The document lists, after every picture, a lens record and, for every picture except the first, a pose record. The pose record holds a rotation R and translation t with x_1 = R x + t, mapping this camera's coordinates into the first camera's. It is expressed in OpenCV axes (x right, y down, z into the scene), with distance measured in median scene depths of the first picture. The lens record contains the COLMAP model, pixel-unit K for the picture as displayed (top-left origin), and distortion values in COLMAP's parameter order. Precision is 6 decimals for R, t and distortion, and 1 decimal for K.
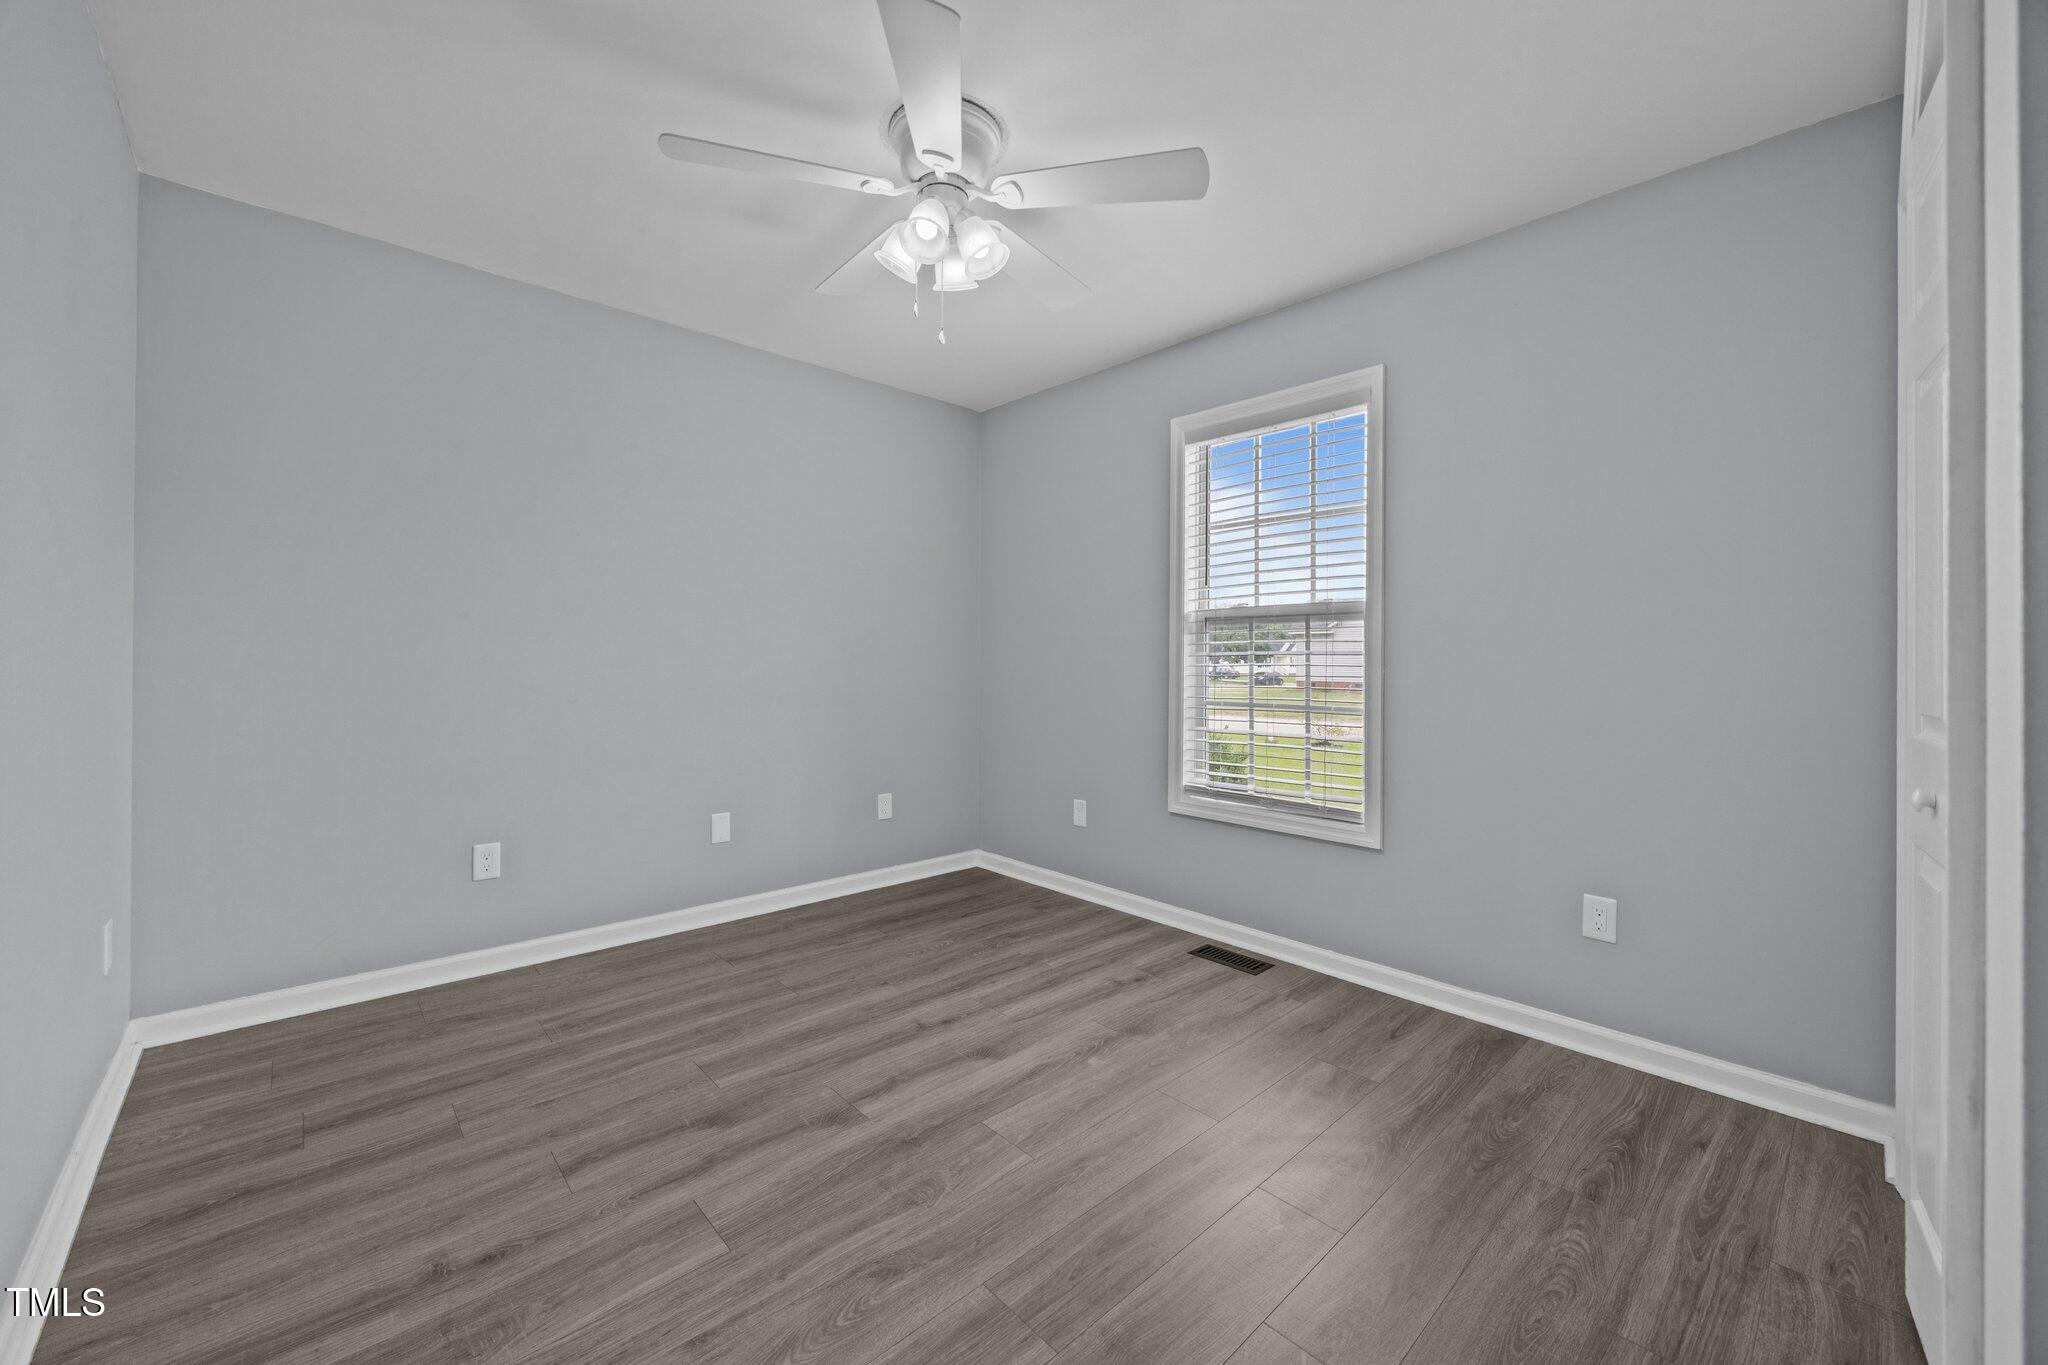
lens RADIAL K [[782.3, 0, 1024.8], [0, 782.3, 666.1], [0, 0, 1]] dist [-0.002353, -0.000202]
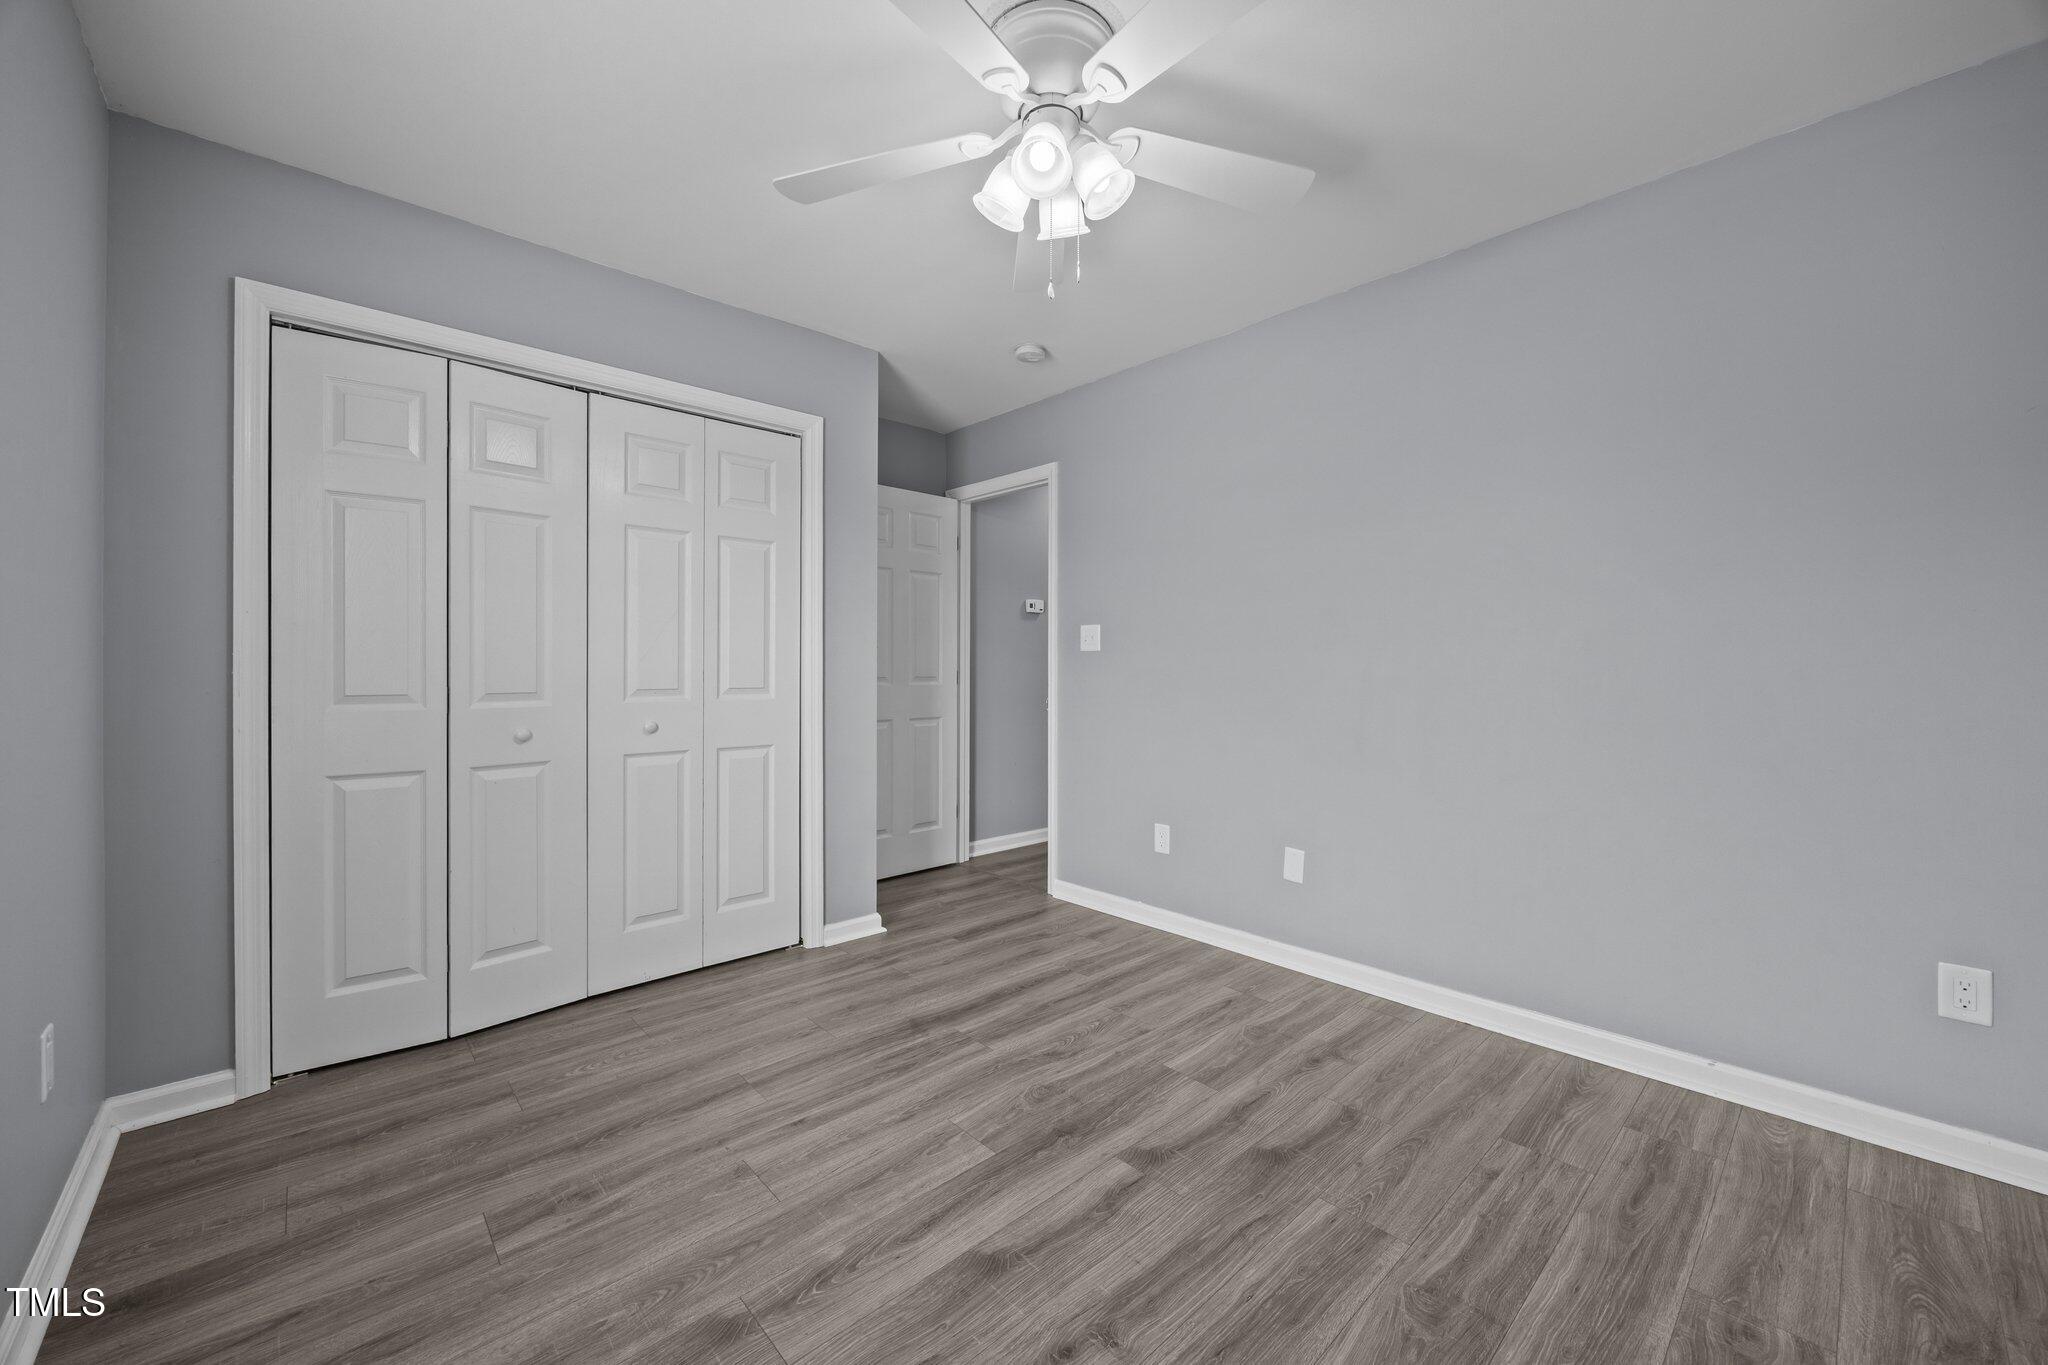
lens RADIAL K [[782.3, 0, 1025.6], [0, 782.3, 671.1], [0, 0, 1]] dist [-0.002353, -0.000202]
pose [[-0.999970, -0.007373, 0.002544, -0.091659], [-0.007333, 0.999855, 0.015372, -0.020588], [-0.002657, 0.015353, -0.999879, 1.992868]]
